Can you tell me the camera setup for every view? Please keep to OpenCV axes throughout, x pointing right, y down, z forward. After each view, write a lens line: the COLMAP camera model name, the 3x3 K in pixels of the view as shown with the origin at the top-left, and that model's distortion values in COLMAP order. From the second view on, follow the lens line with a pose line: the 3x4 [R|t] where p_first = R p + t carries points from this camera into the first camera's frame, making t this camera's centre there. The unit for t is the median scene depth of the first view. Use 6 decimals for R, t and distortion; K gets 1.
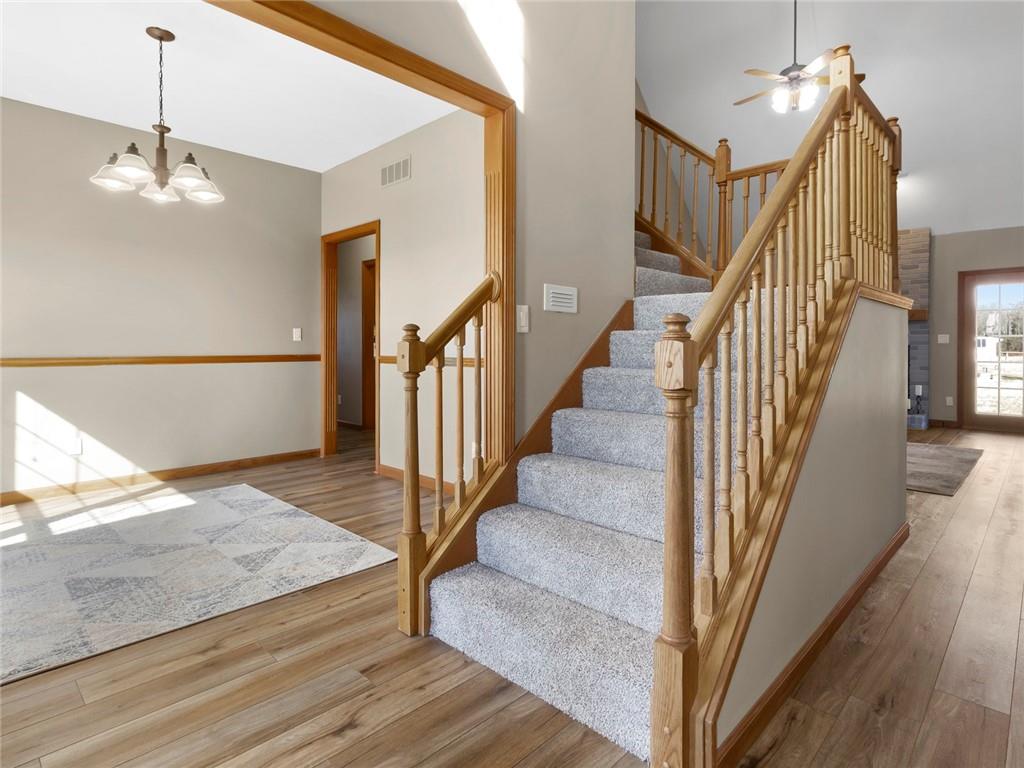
lens RADIAL K [[552.9, 0, 499.4], [0, 552.9, 351.9], [0, 0, 1]] dist [-0.002839, 0.004031]
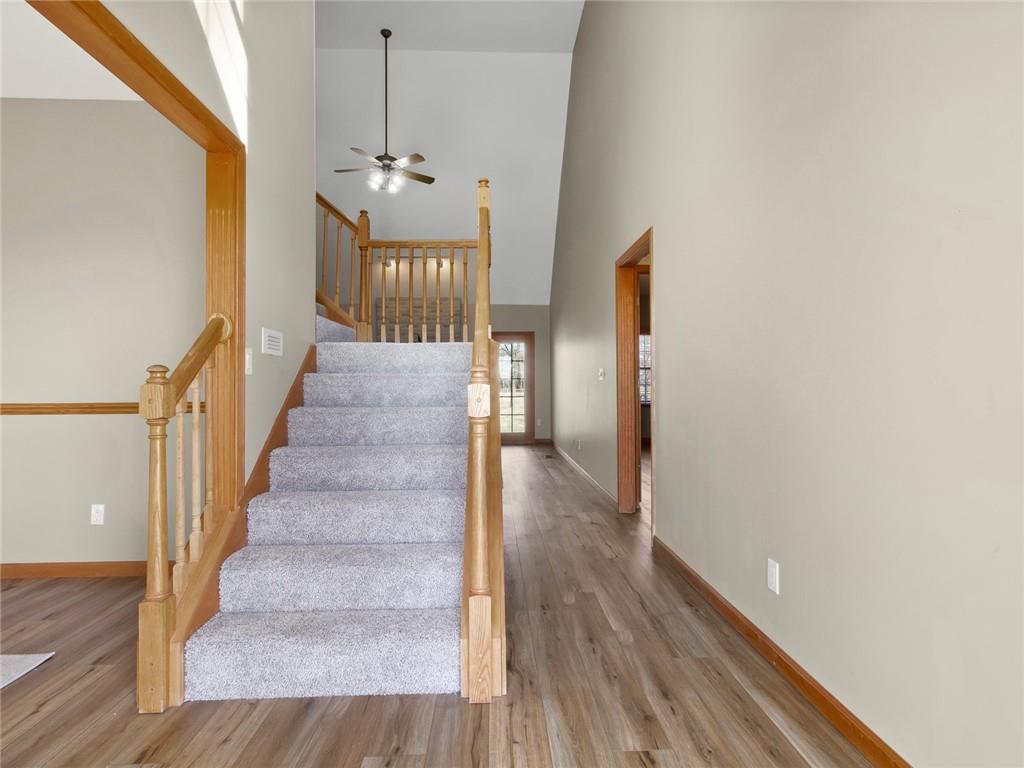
lens RADIAL K [[552.9, 0, 501.9], [0, 552.9, 377.5], [0, 0, 1]] dist [-0.002839, 0.004031]
pose [[0.694441, 0.007251, 0.719513, -0.381727], [0.012611, 0.999673, -0.022247, -0.001231], [-0.719439, 0.024523, 0.694123, -0.028948]]
